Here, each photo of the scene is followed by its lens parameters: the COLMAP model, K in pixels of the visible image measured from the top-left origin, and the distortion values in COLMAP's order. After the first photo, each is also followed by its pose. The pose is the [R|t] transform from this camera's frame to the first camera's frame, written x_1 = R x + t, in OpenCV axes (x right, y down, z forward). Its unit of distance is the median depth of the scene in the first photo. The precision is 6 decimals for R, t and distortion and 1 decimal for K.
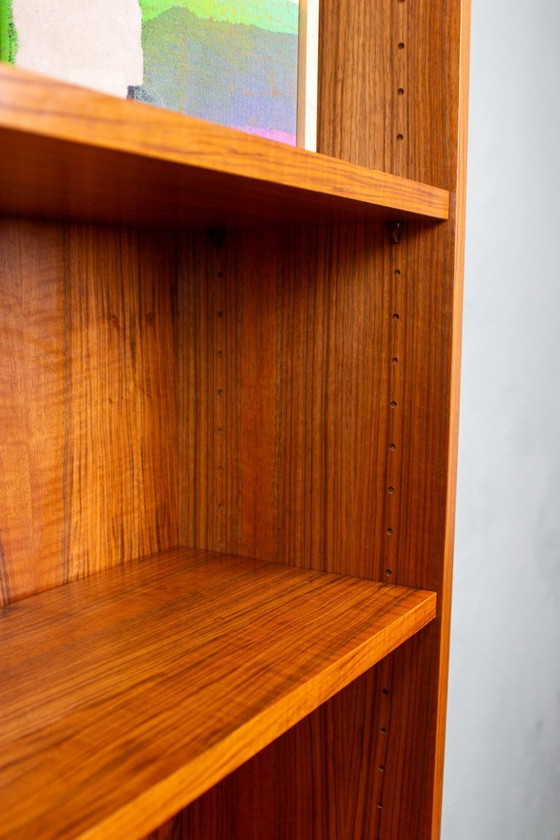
lens RADIAL K [[919.8, 0, 276.0], [0, 919.8, 425.1], [0, 0, 1]] dist [-0.074240, 0.000000]
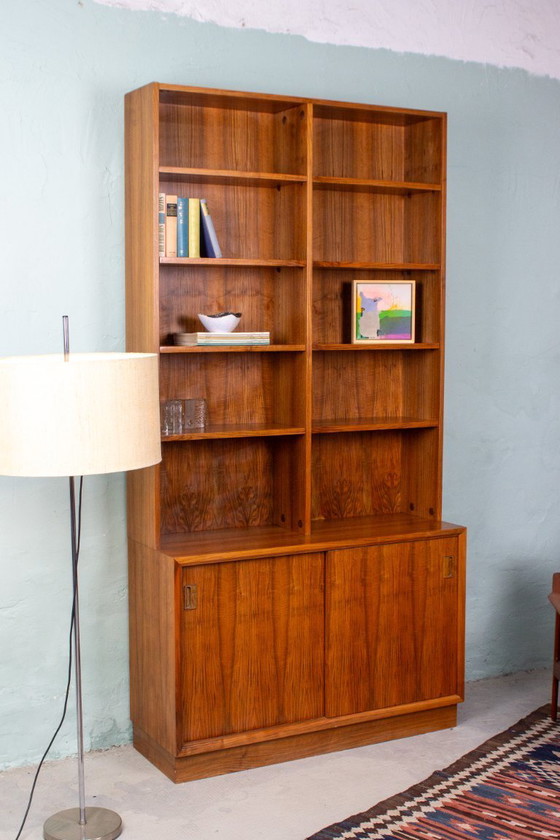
lens RADIAL K [[1159.2, 0, 275.5], [0, 1159.2, 404.8], [0, 0, 1]] dist [-0.039047, 0.000000]
pose [[0.870359, 0.030409, -0.491478, 2.540511], [-0.062209, 0.996885, -0.048486, 0.461448], [0.488472, 0.072774, 0.869539, -5.015239]]
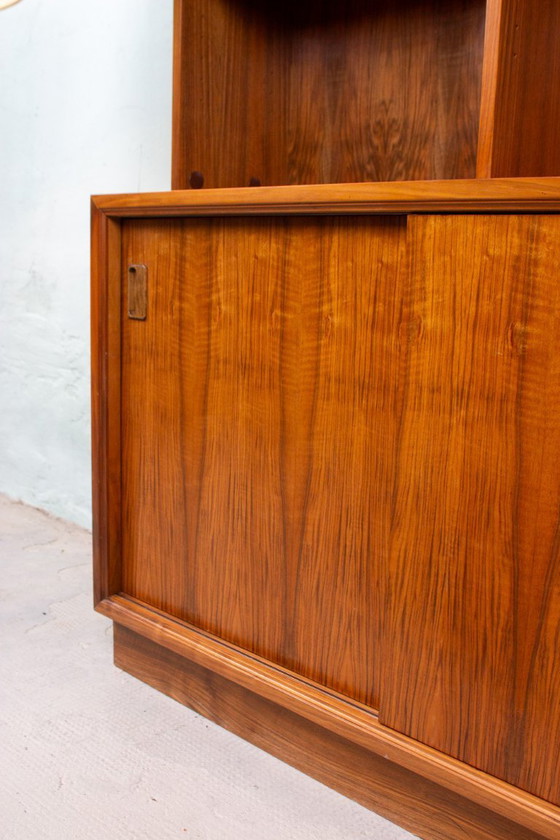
lens RADIAL K [[919.8, 0, 279.4], [0, 919.8, 426.5], [0, 0, 1]] dist [-0.074240, 0.000000]
pose [[-0.218866, 0.167223, -0.961319, 1.399419], [-0.164830, 0.964711, 0.205340, 0.957970], [0.961732, 0.203396, -0.183579, 0.413763]]
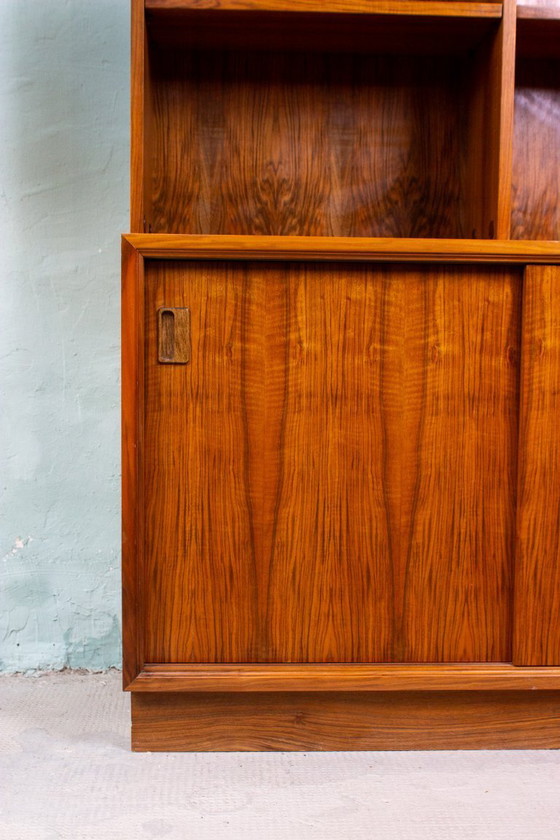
lens RADIAL K [[1093.7, 0, 282.6], [0, 1093.7, 422.5], [0, 0, 1]] dist [-0.029498, 0.000000]
pose [[0.576111, 0.060074, -0.815161, 1.525304], [-0.119271, 0.992799, -0.011129, 1.319724], [0.808623, 0.103637, 0.579128, -1.457948]]
